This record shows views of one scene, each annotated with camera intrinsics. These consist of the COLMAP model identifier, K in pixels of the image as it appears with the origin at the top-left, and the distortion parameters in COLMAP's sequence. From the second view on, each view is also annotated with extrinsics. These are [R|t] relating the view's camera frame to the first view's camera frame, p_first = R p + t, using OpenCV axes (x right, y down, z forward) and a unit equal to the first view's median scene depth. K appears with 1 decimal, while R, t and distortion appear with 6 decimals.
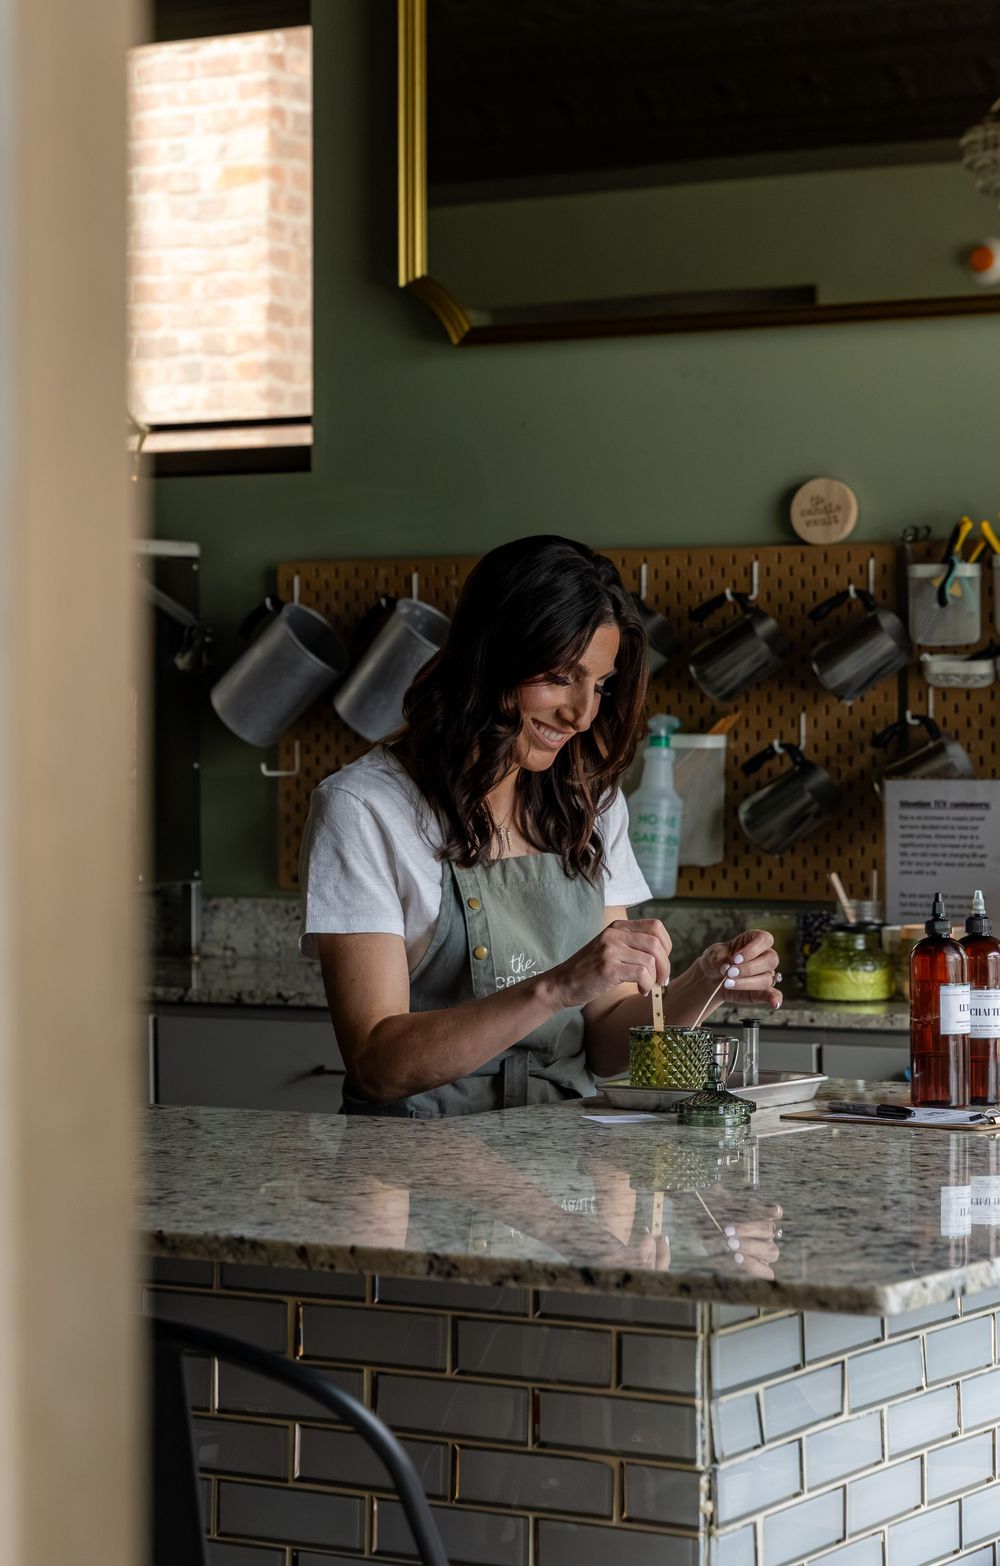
lens RADIAL K [[3981.6, 0, 404.9], [0, 3981.6, 631.1], [0, 0, 1]] dist [-0.039904, -0.157837]
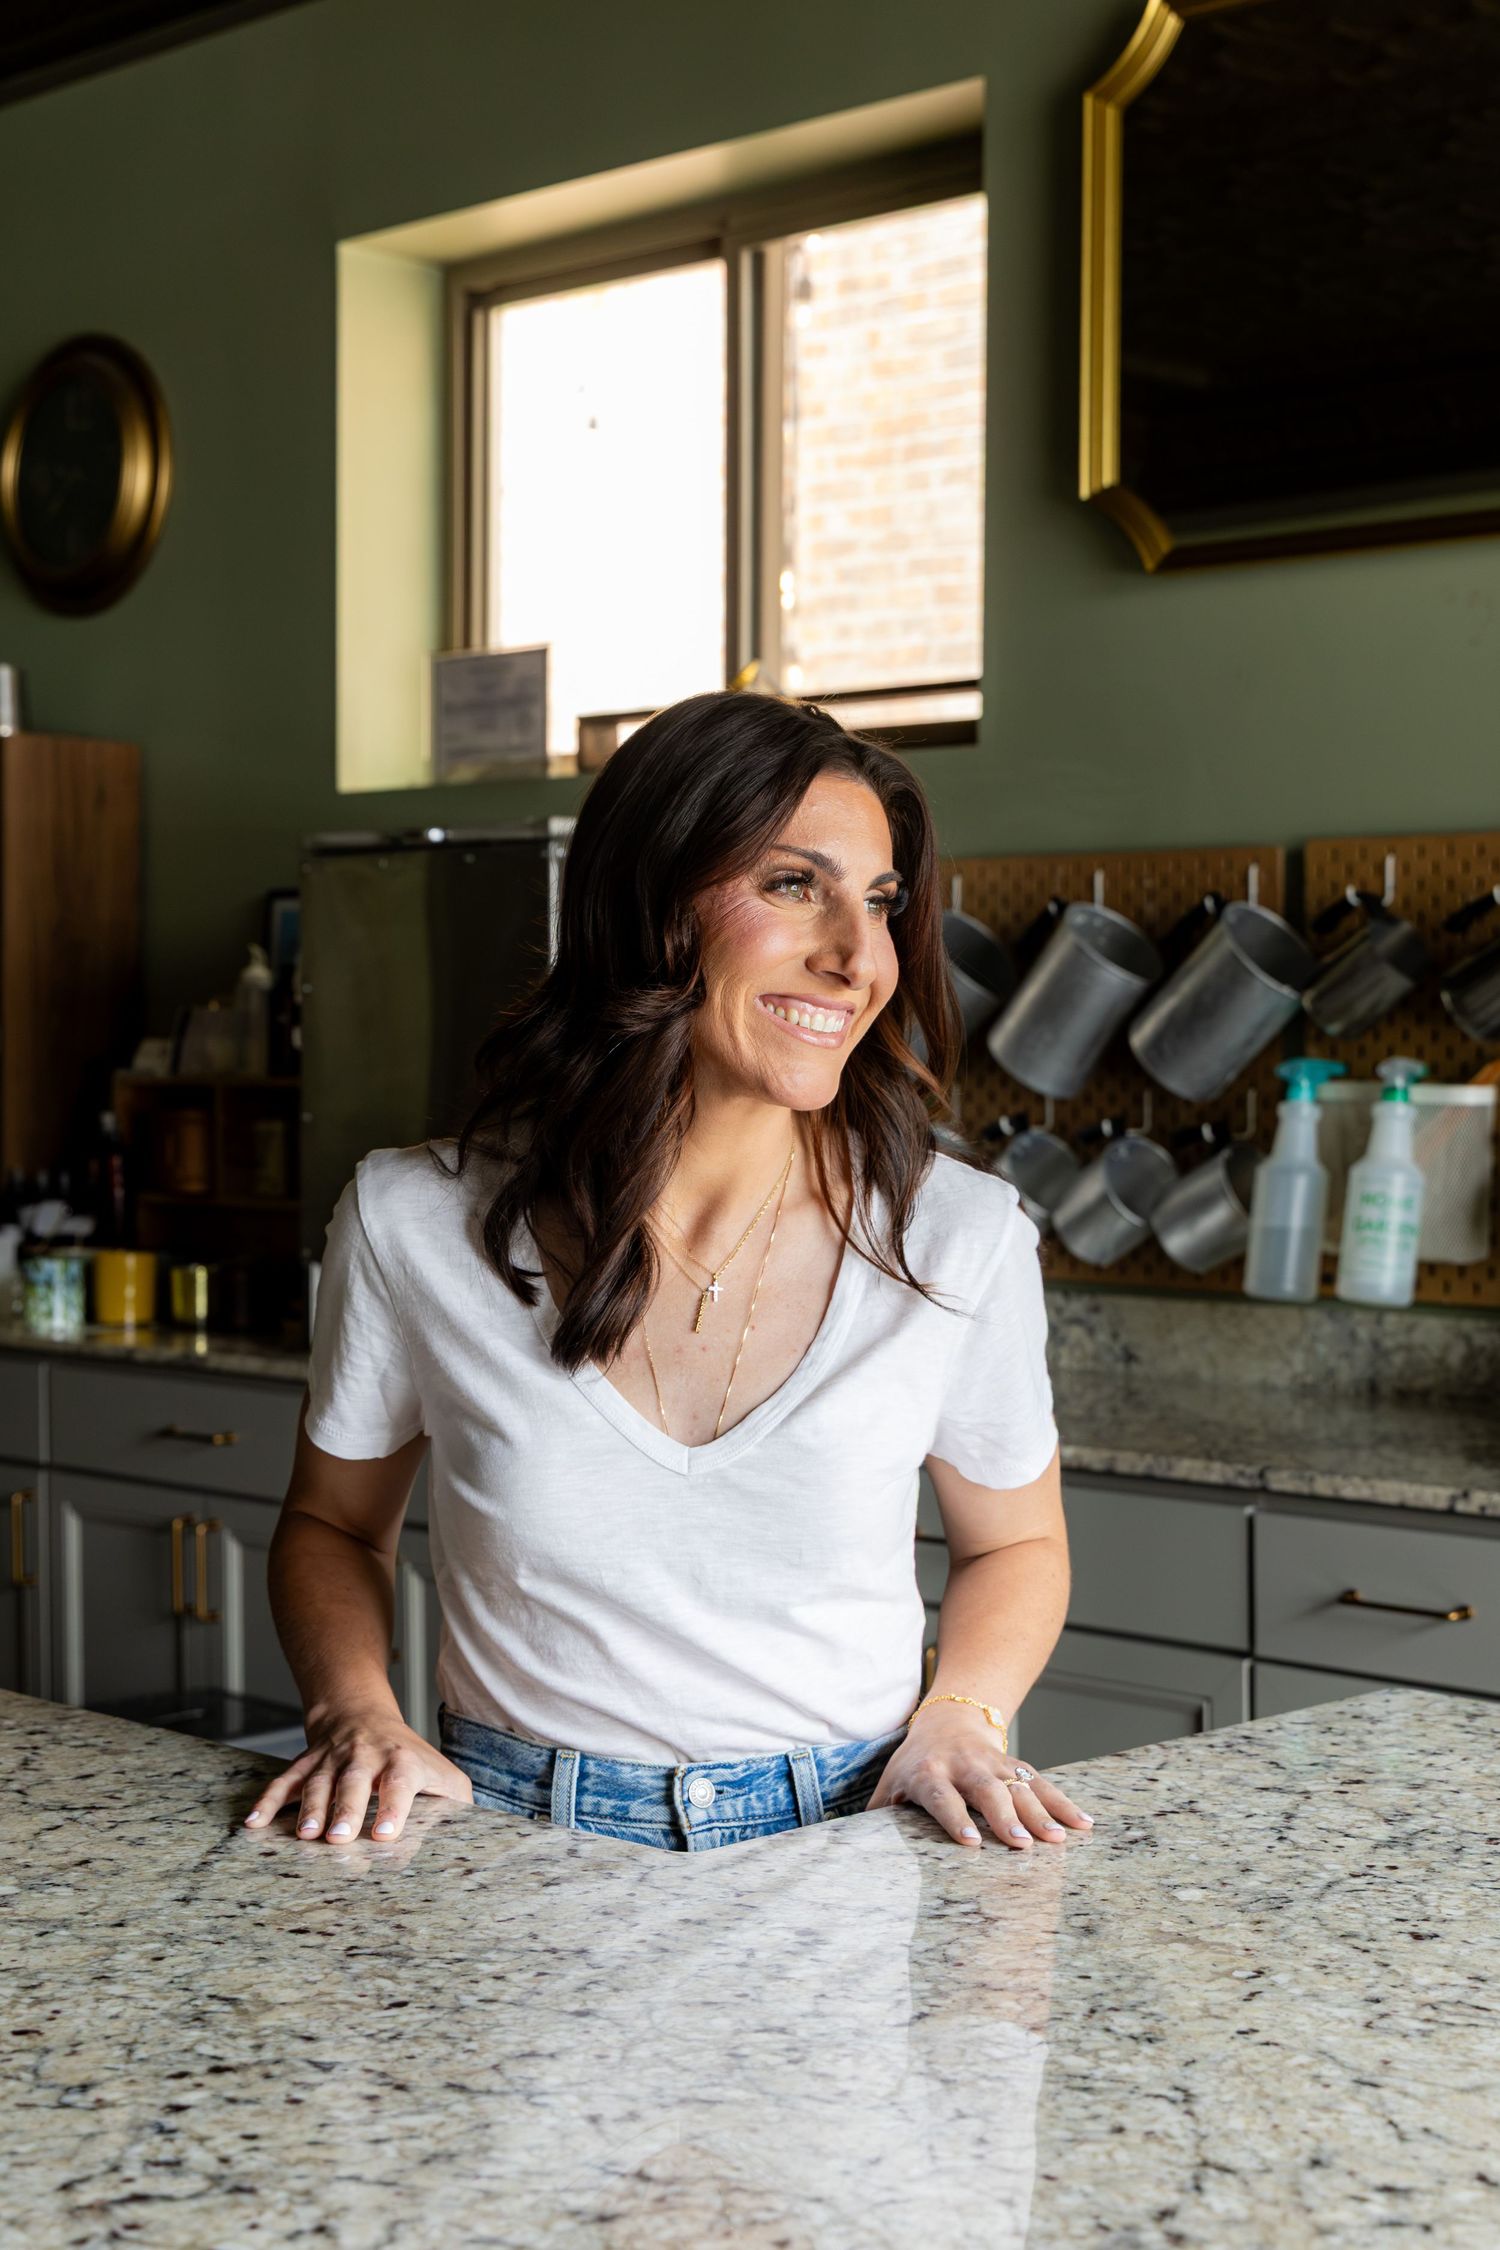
lens RADIAL K [[3213.1, 0, 750.0], [0, 3213.1, 1125.0], [0, 0, 1]] dist [-0.015082, -0.073717]
pose [[0.976915, 0.016067, -0.213023, 0.074034], [-0.006200, 0.998880, 0.046904, 0.006172], [0.213538, -0.044500, 0.975921, 0.394565]]
